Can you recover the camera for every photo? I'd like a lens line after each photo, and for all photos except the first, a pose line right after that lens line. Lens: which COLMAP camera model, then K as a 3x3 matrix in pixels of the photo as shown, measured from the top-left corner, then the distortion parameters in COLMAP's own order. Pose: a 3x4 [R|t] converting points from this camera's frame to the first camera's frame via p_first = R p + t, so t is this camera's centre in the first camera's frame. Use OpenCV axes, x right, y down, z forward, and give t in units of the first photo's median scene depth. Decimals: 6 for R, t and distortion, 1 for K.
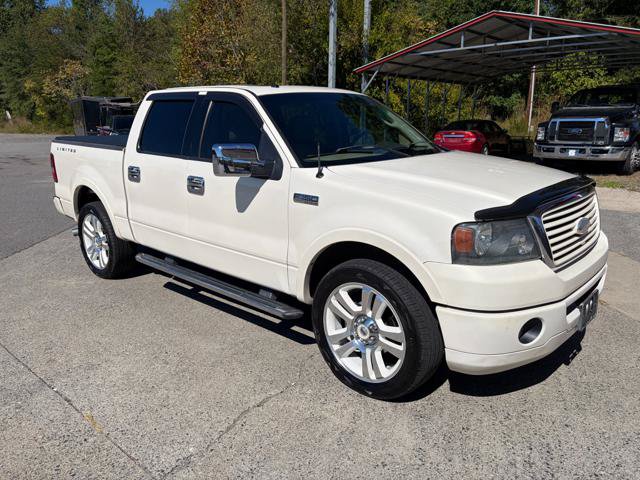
lens RADIAL K [[483.3, 0, 318.7], [0, 483.3, 235.9], [0, 0, 1]] dist [0.057408, -0.060162]
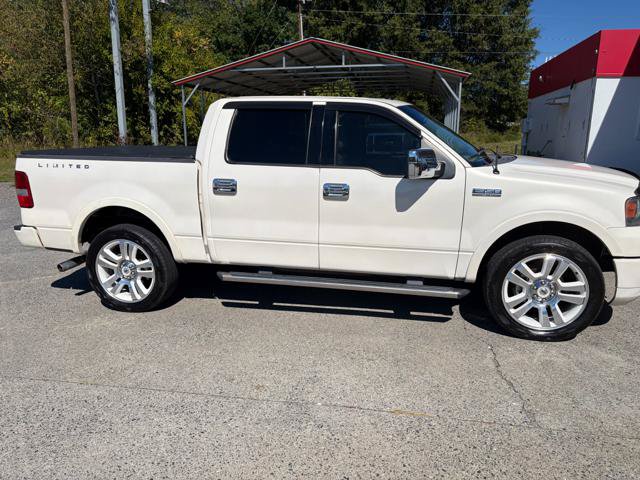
lens RADIAL K [[482.3, 0, 320.0], [0, 482.3, 240.0], [0, 0, 1]] dist [0.067712, -0.078853]
pose [[0.867417, -0.106258, 0.486104, -0.758987], [0.116610, 0.993137, 0.009009, -0.013729], [-0.483725, 0.048871, 0.873854, 0.112628]]
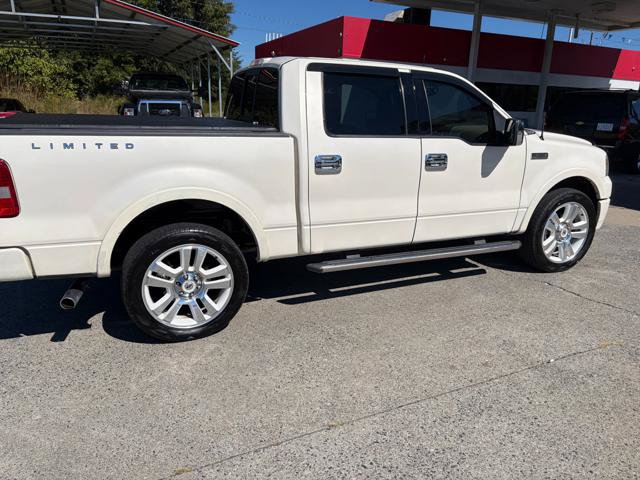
lens RADIAL K [[483.3, 0, 318.7], [0, 483.3, 235.9], [0, 0, 1]] dist [0.057408, -0.060162]
pose [[0.400320, -0.228677, 0.887384, -1.245438], [0.197642, 0.967118, 0.160064, -0.159292], [-0.894808, 0.111308, 0.432353, 0.756991]]
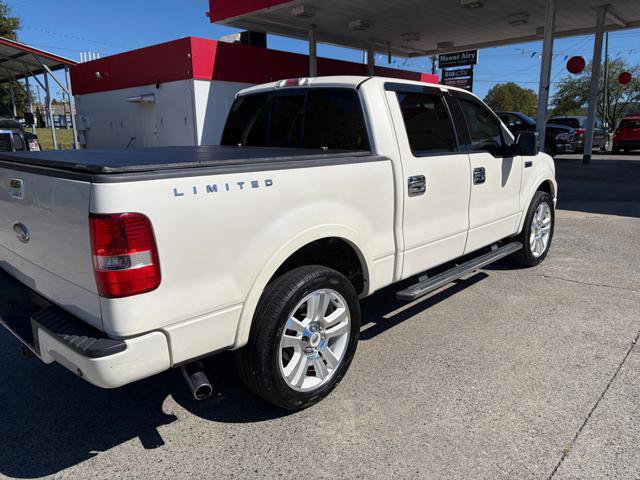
lens RADIAL K [[483.3, 0, 318.7], [0, 483.3, 235.9], [0, 0, 1]] dist [0.057408, -0.060162]
pose [[0.015350, -0.217890, 0.975853, -1.278315], [0.254367, 0.944709, 0.206935, -0.278143], [-0.966986, 0.245048, 0.069925, 1.240492]]
